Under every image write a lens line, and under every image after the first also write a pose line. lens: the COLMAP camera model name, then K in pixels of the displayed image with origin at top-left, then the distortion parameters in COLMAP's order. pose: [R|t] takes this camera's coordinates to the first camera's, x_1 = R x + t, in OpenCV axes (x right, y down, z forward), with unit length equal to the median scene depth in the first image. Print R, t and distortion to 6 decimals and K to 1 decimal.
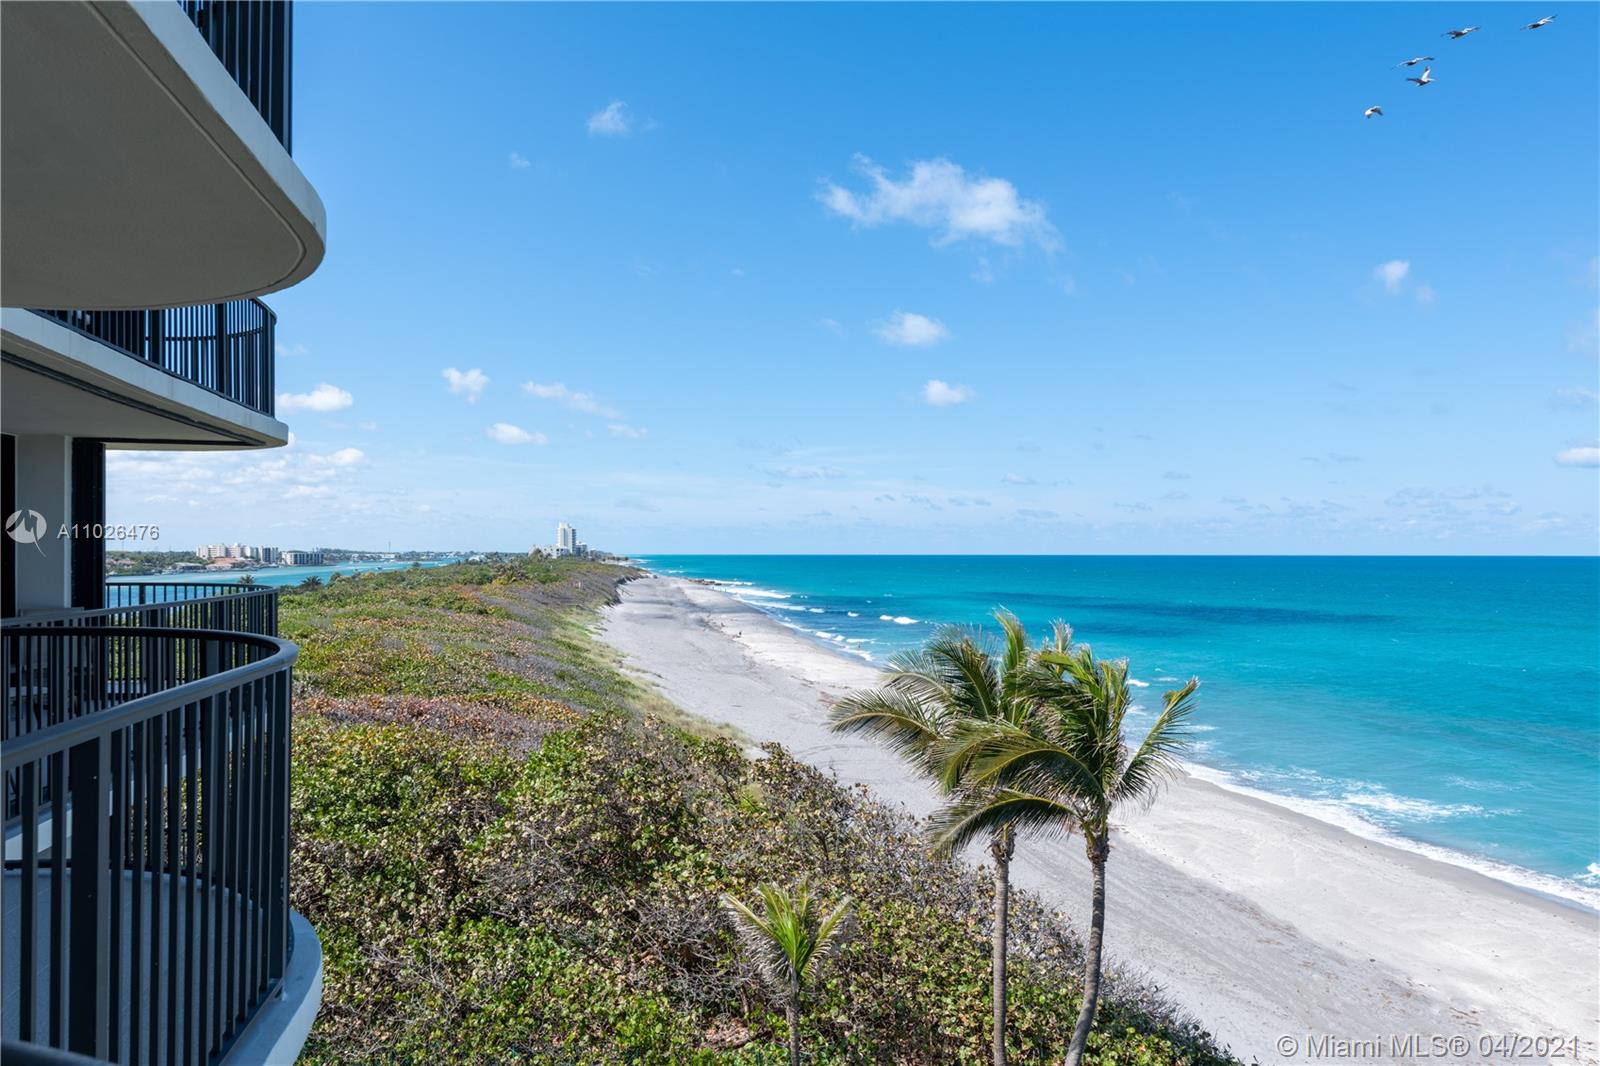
lens RADIAL K [[1057.3, 0, 798.8], [0, 1057.3, 537.4], [0, 0, 1]] dist [0.002314, 0.000204]
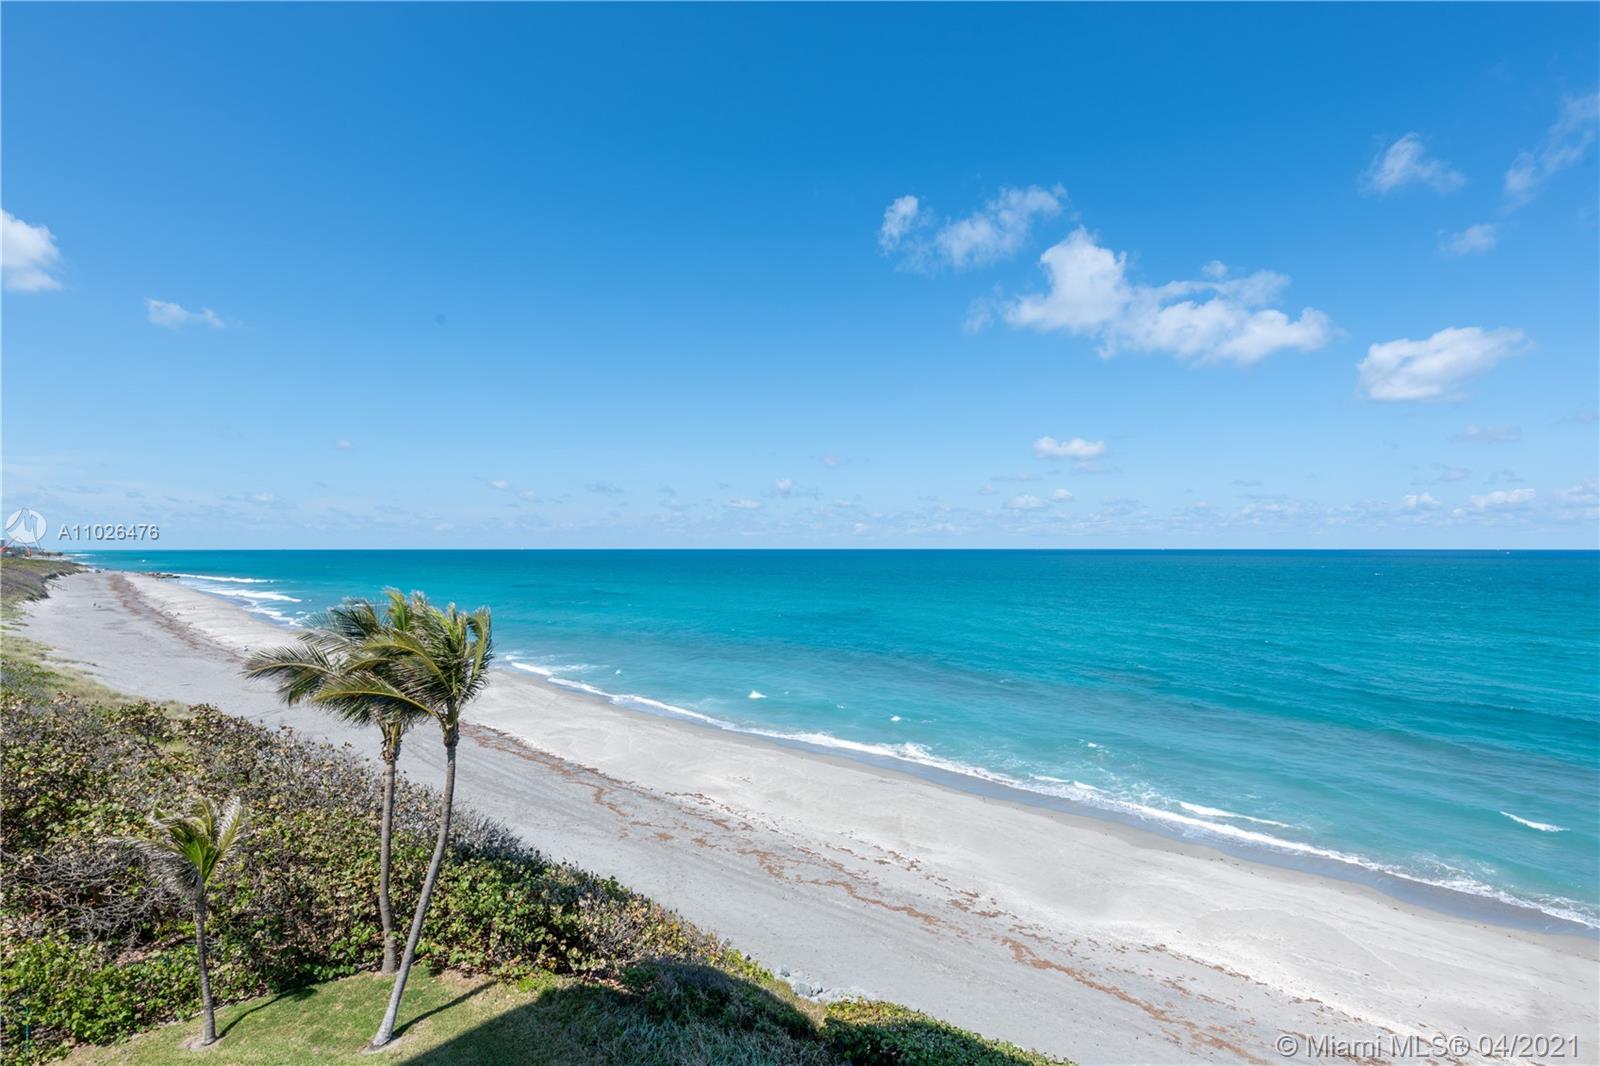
lens RADIAL K [[777.7, 0, 806.2], [0, 777.7, 538.7], [0, 0, 1]] dist [0.004670, -0.003087]
pose [[0.824153, 0.006320, 0.566331, 0.045692], [-0.007852, 0.999969, 0.000269, 0.008091], [-0.566312, -0.004668, 0.824178, -0.107464]]
